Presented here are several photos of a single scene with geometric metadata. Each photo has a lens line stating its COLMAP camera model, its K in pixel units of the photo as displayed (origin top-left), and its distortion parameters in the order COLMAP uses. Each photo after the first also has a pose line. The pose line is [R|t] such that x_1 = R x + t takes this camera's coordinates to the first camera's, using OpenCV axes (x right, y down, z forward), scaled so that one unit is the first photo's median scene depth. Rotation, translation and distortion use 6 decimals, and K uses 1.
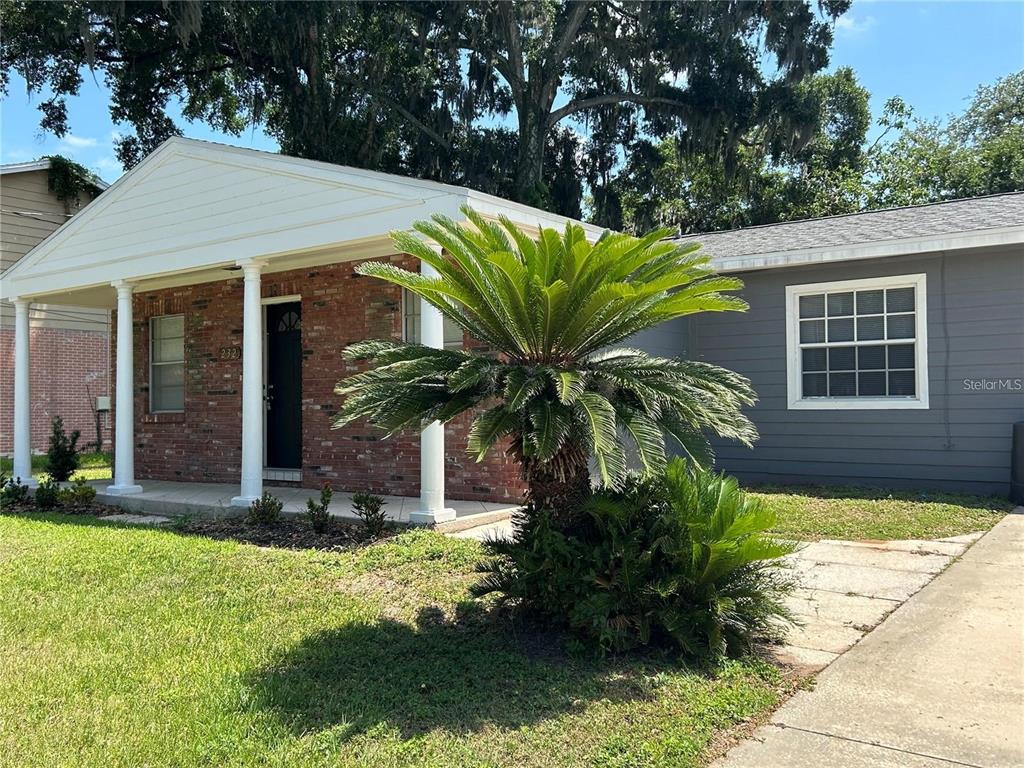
lens RADIAL K [[894.2, 0, 511.9], [0, 894.2, 386.6], [0, 0, 1]] dist [0.065549, 0.000235]
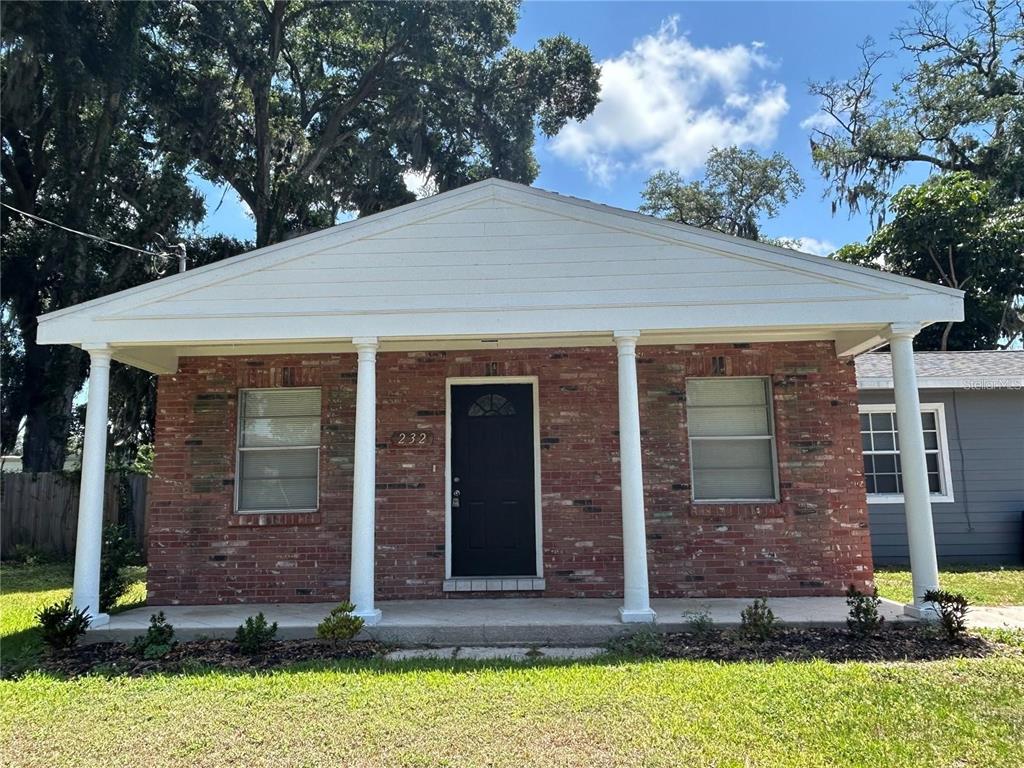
lens RADIAL K [[742.1, 0, 511.5], [0, 742.1, 382.7], [0, 0, 1]] dist [0.010540, -0.001142]
pose [[0.824817, 0.086673, 0.558717, -0.686334], [-0.004656, 0.989188, -0.146578, 0.013512], [-0.565381, 0.118298, 0.816303, 0.417011]]
